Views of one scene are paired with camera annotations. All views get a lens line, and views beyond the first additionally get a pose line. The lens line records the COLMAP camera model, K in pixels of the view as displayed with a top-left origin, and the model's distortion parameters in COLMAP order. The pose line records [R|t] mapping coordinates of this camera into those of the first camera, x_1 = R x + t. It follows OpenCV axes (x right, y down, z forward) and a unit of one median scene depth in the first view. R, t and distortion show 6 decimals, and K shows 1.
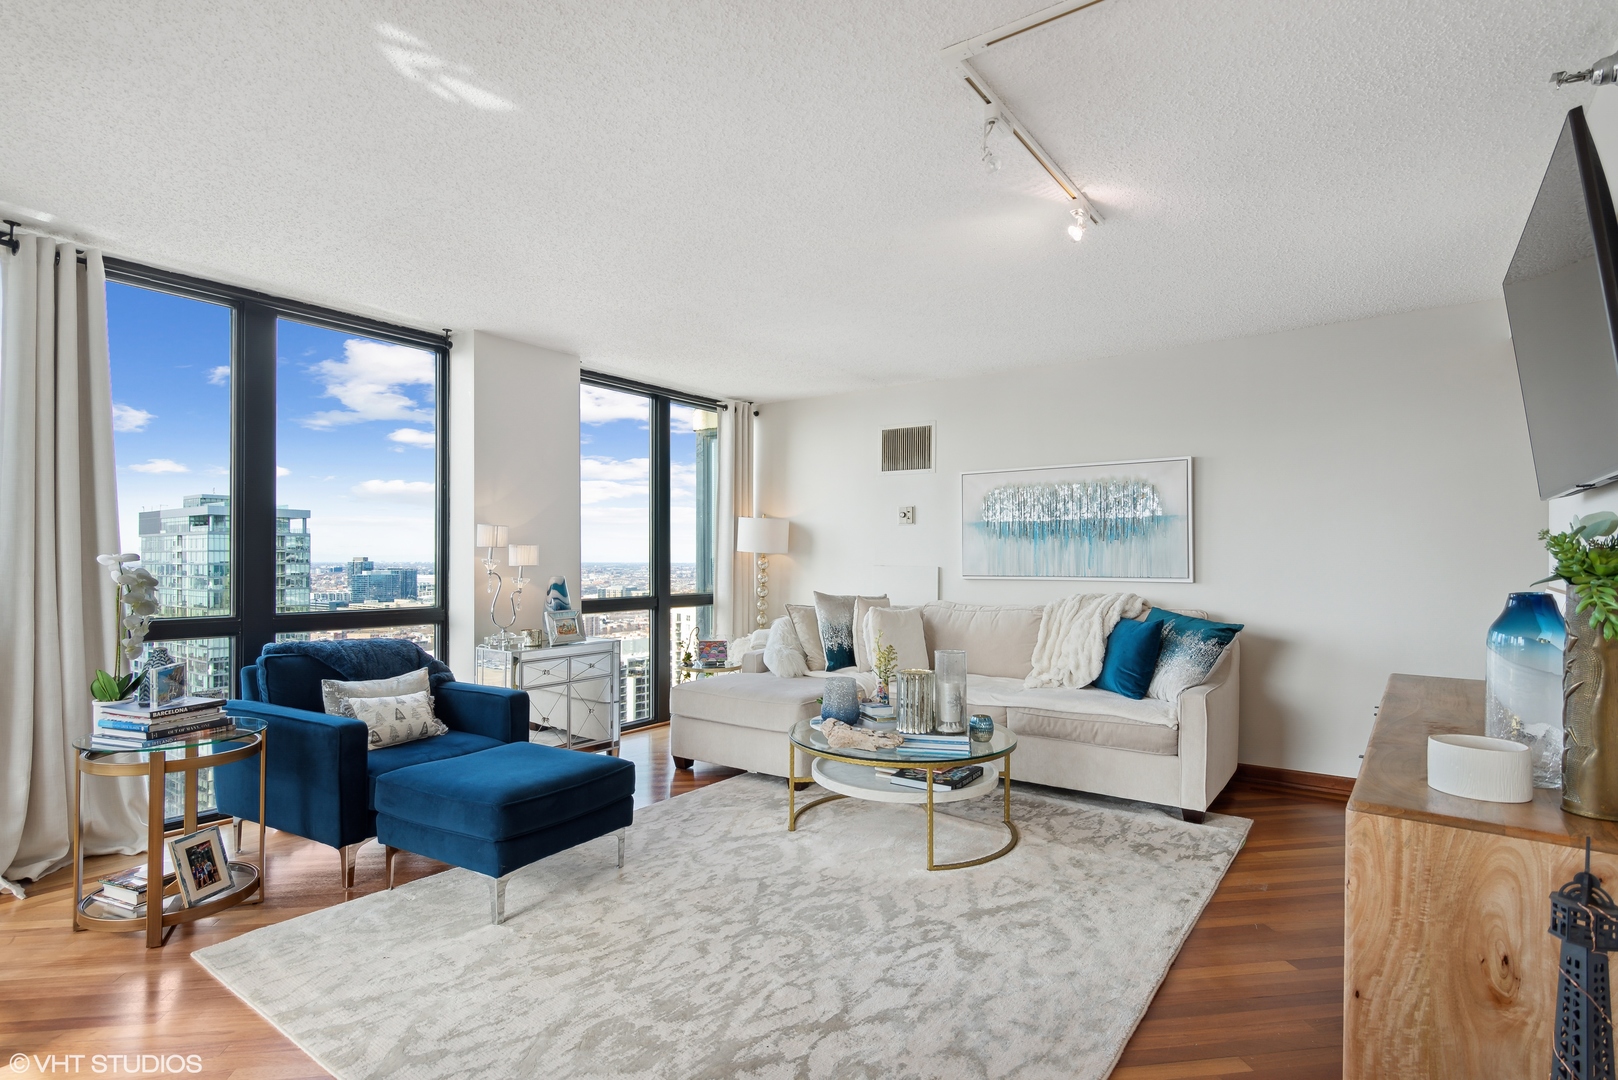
lens RADIAL K [[798.3, 0, 802.3], [0, 798.3, 555.9], [0, 0, 1]] dist [-0.000324, -0.000345]
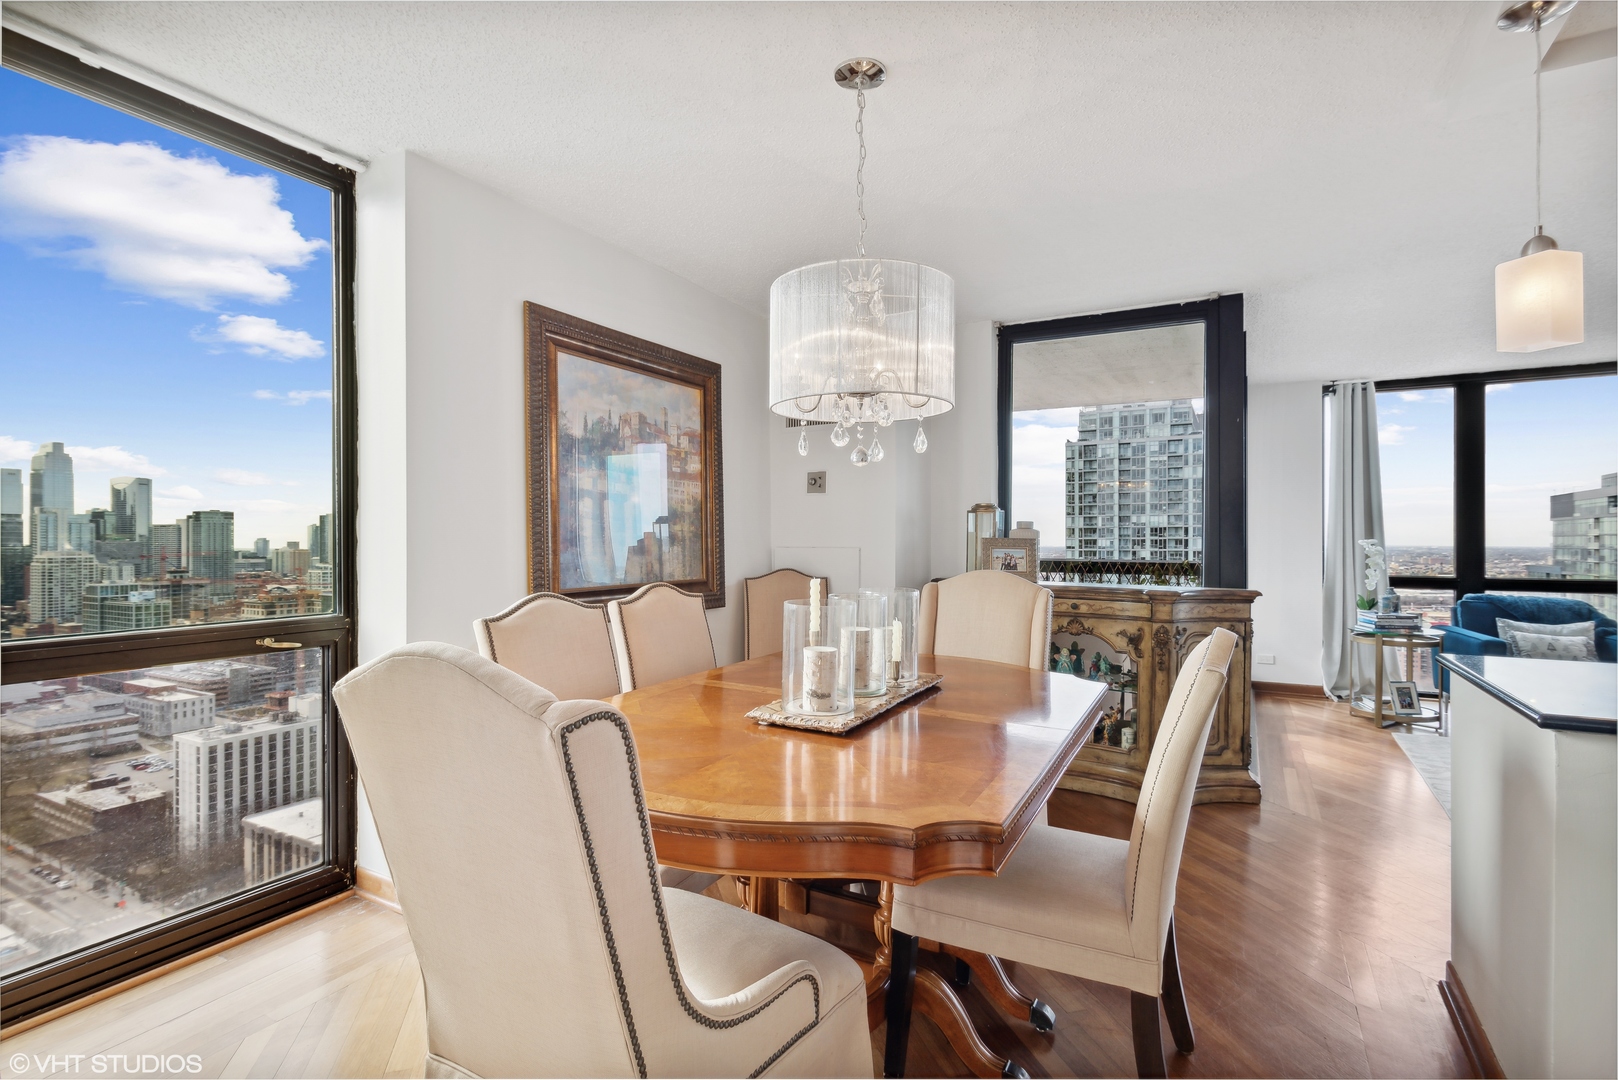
lens RADIAL K [[796.4, 0, 802.6], [0, 796.4, 543.3], [0, 0, 1]] dist [0.001787, -0.000129]
pose [[0.113876, -0.001899, -0.993493, 0.094227], [0.005621, 0.999983, -0.001267, 0.000248], [0.993479, -0.005440, 0.113885, -0.063296]]
